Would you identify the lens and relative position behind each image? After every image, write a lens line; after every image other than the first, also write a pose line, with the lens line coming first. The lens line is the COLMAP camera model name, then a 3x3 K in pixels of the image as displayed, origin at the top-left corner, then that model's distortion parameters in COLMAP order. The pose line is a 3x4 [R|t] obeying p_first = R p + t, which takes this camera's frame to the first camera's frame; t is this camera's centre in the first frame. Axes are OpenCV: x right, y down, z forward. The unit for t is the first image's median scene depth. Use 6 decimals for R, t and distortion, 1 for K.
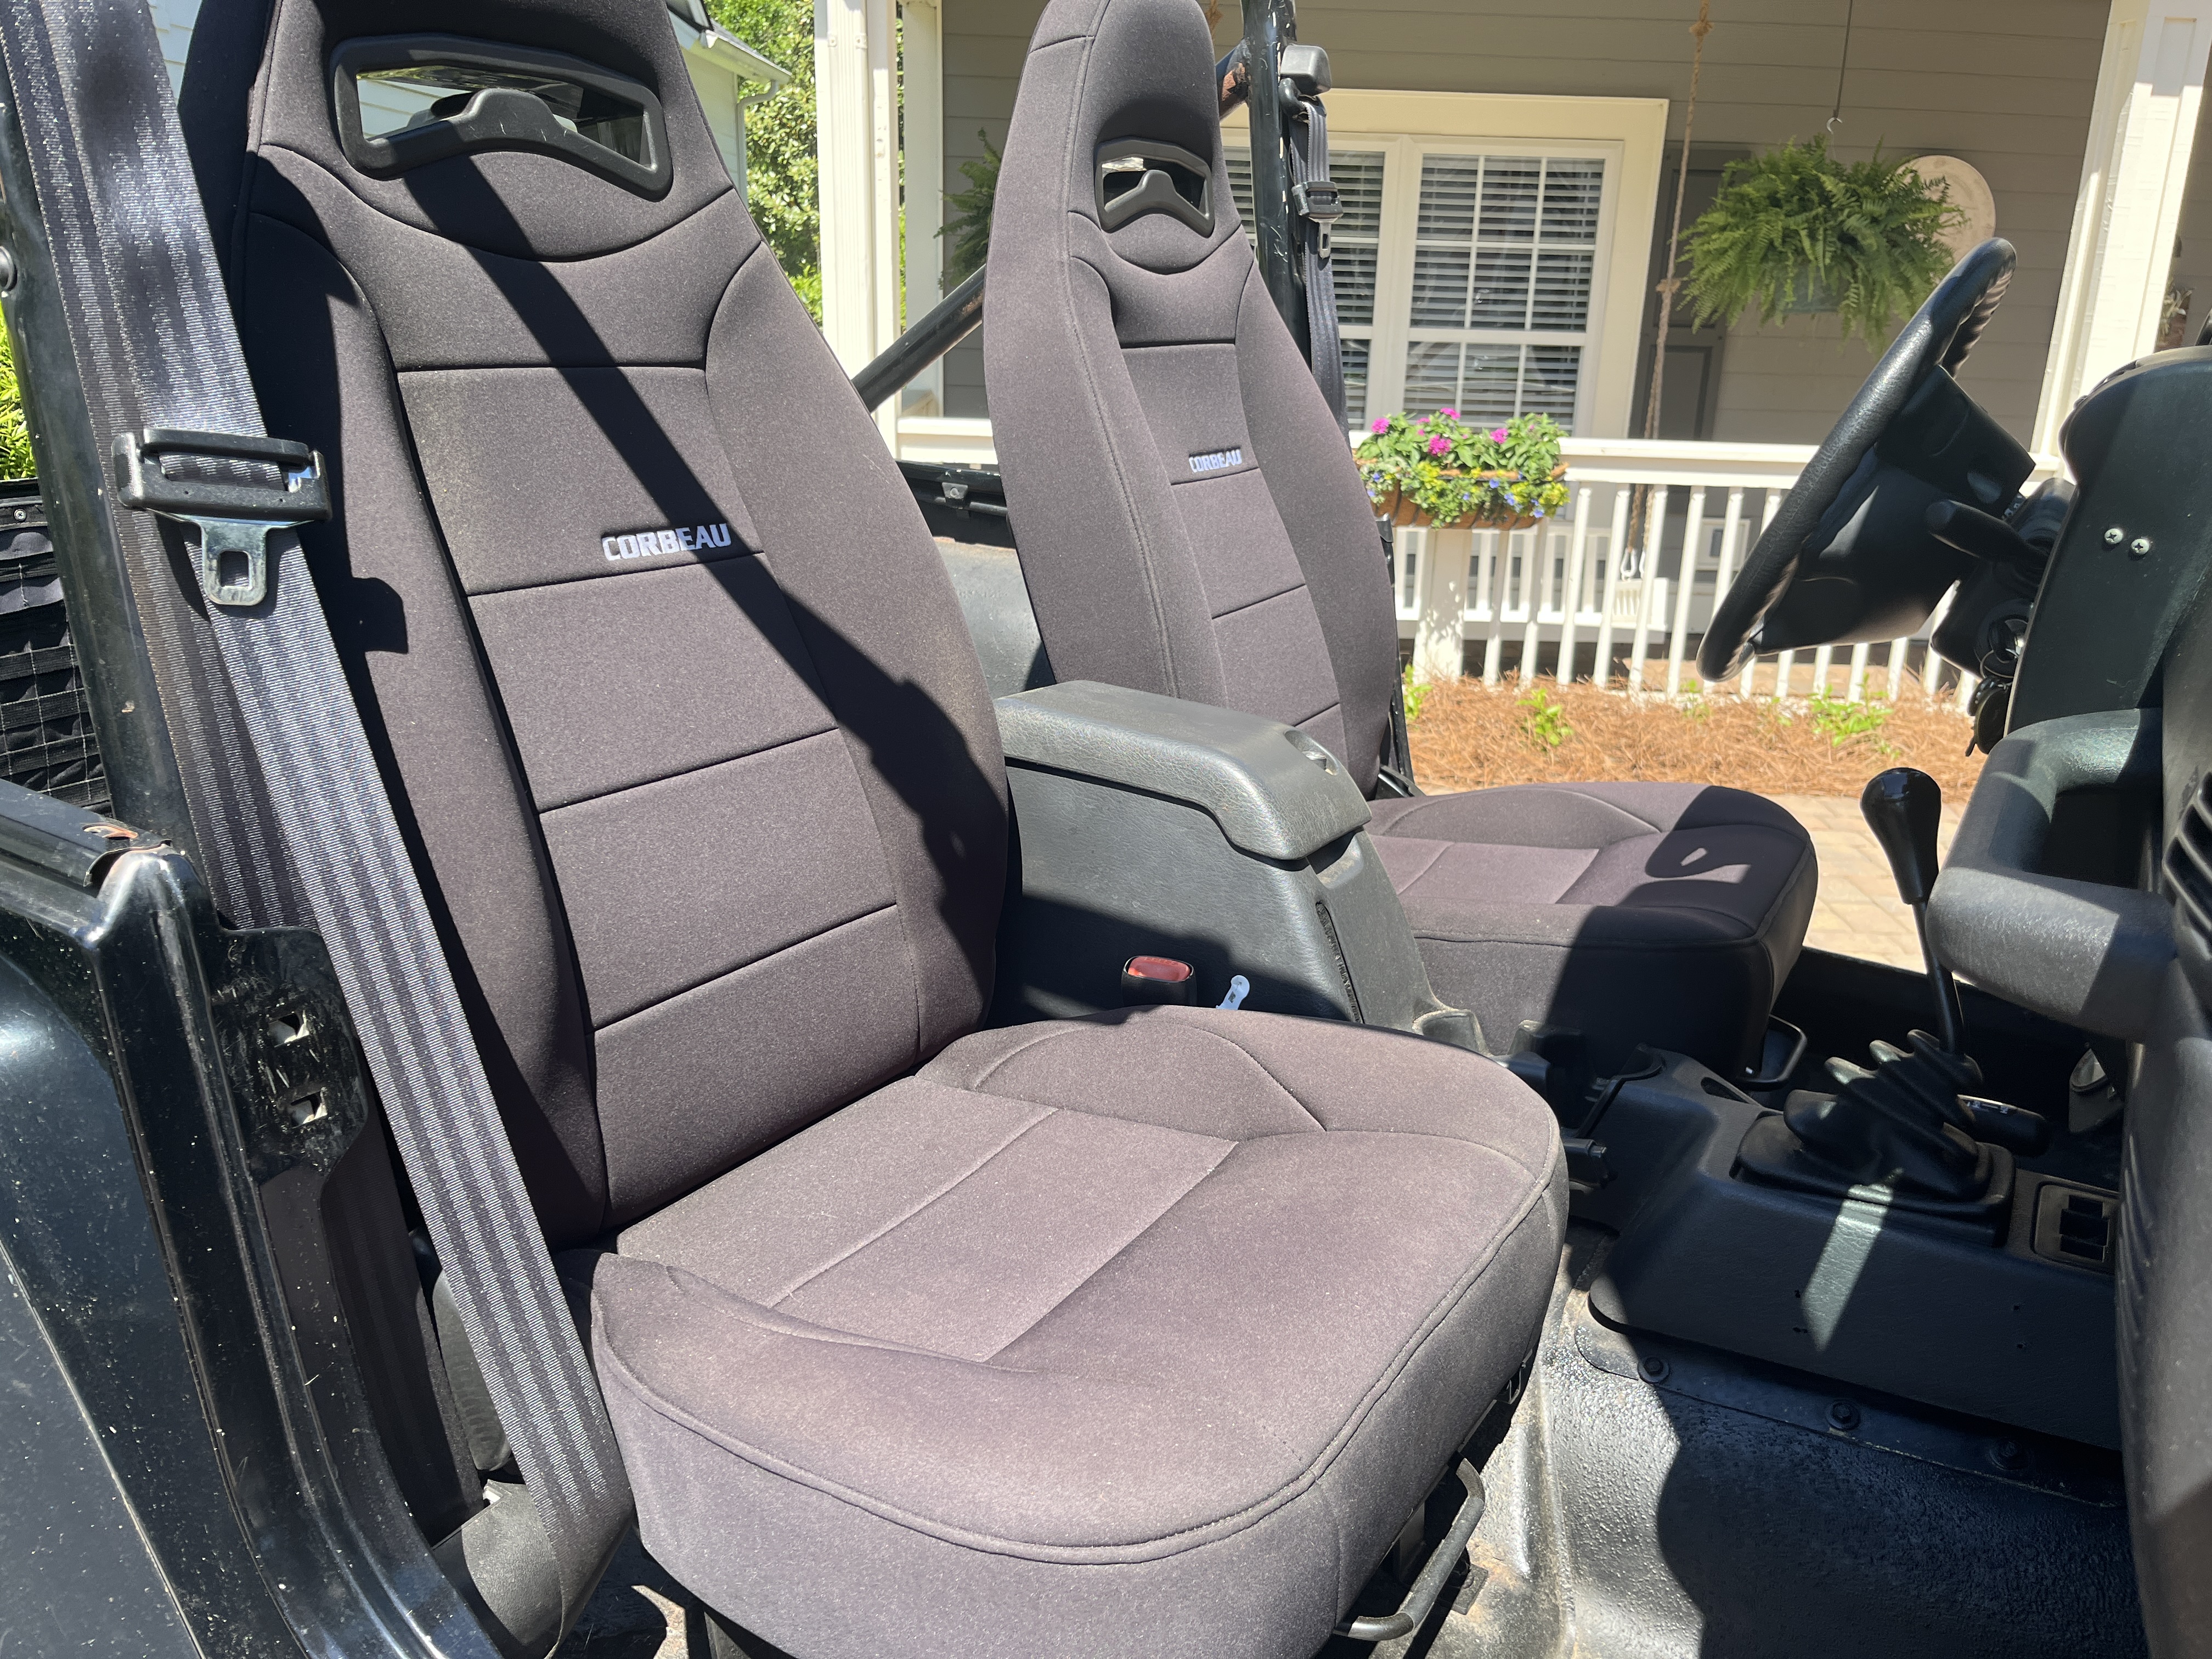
lens RADIAL K [[1692.2, 0, 1106.0], [0, 1692.2, 829.5], [0, 0, 1]] dist [-0.000725, -0.003201]
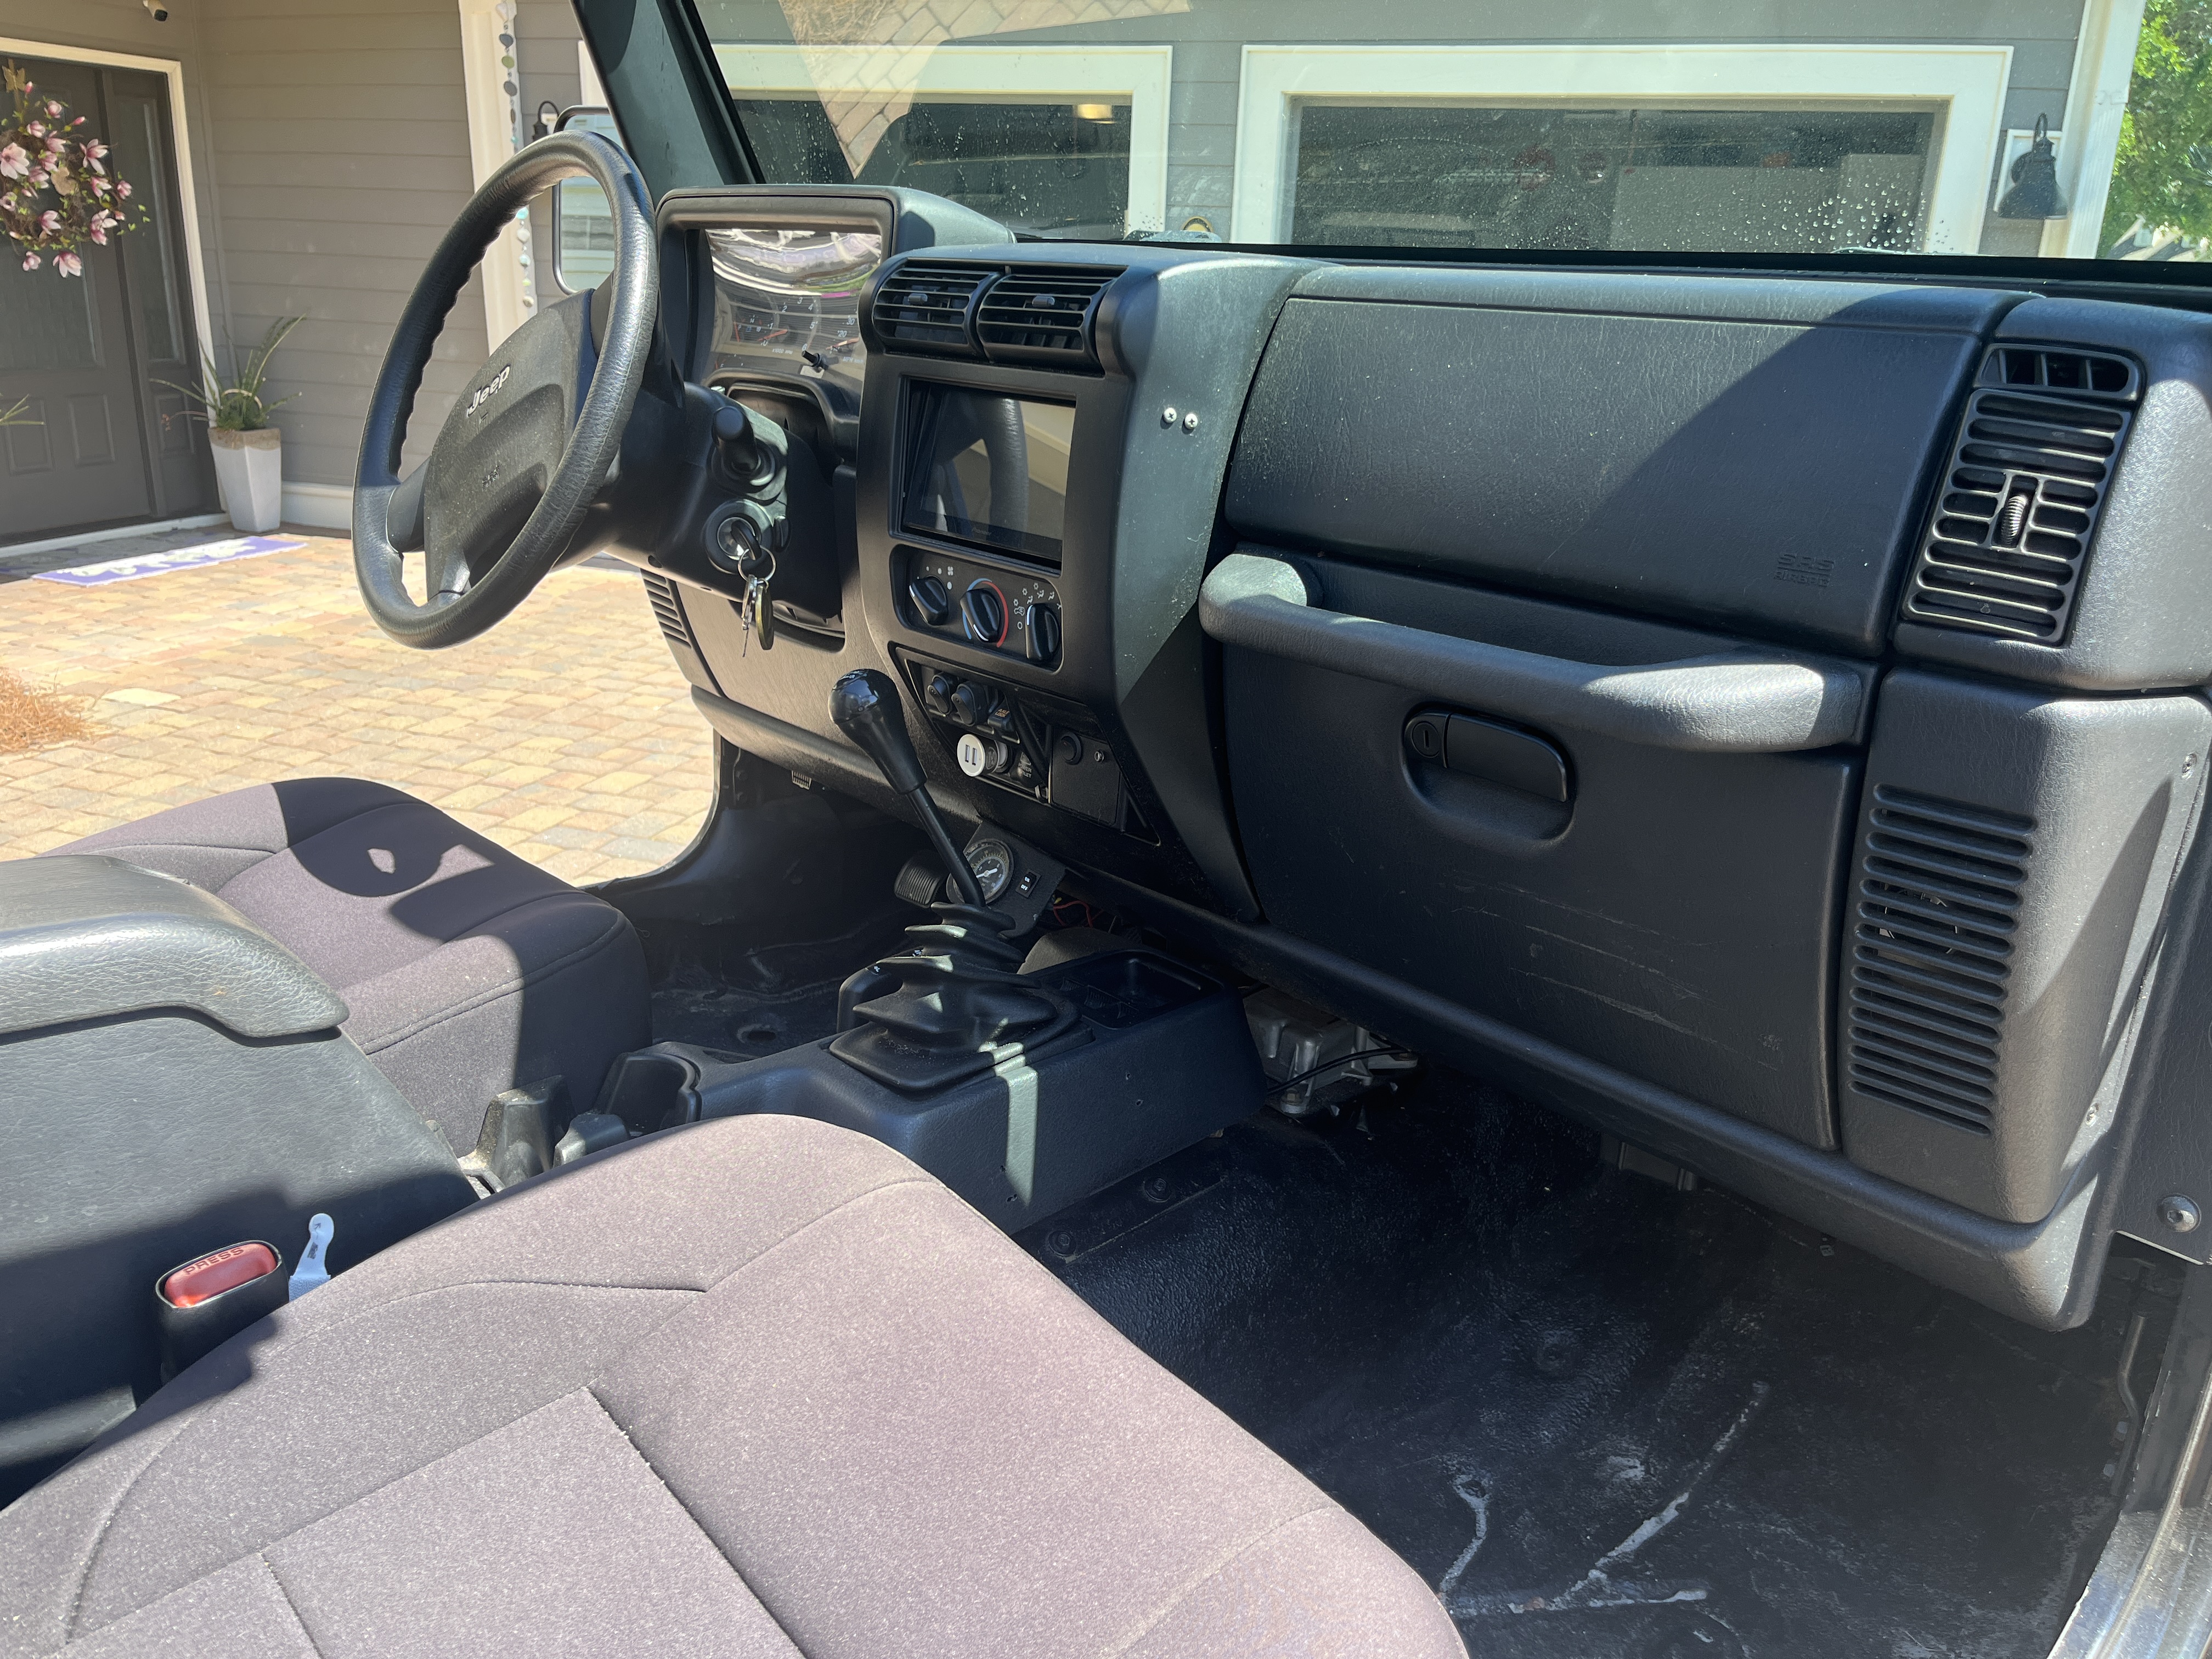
lens RADIAL K [[1692.2, 0, 1106.0], [0, 1692.2, 829.5], [0, 0, 1]] dist [-0.000725, -0.003201]
pose [[0.281750, -0.313878, 0.906696, -0.388746], [0.261302, 0.934362, 0.242258, -0.135103], [-0.923222, 0.168665, 0.345274, 0.458220]]
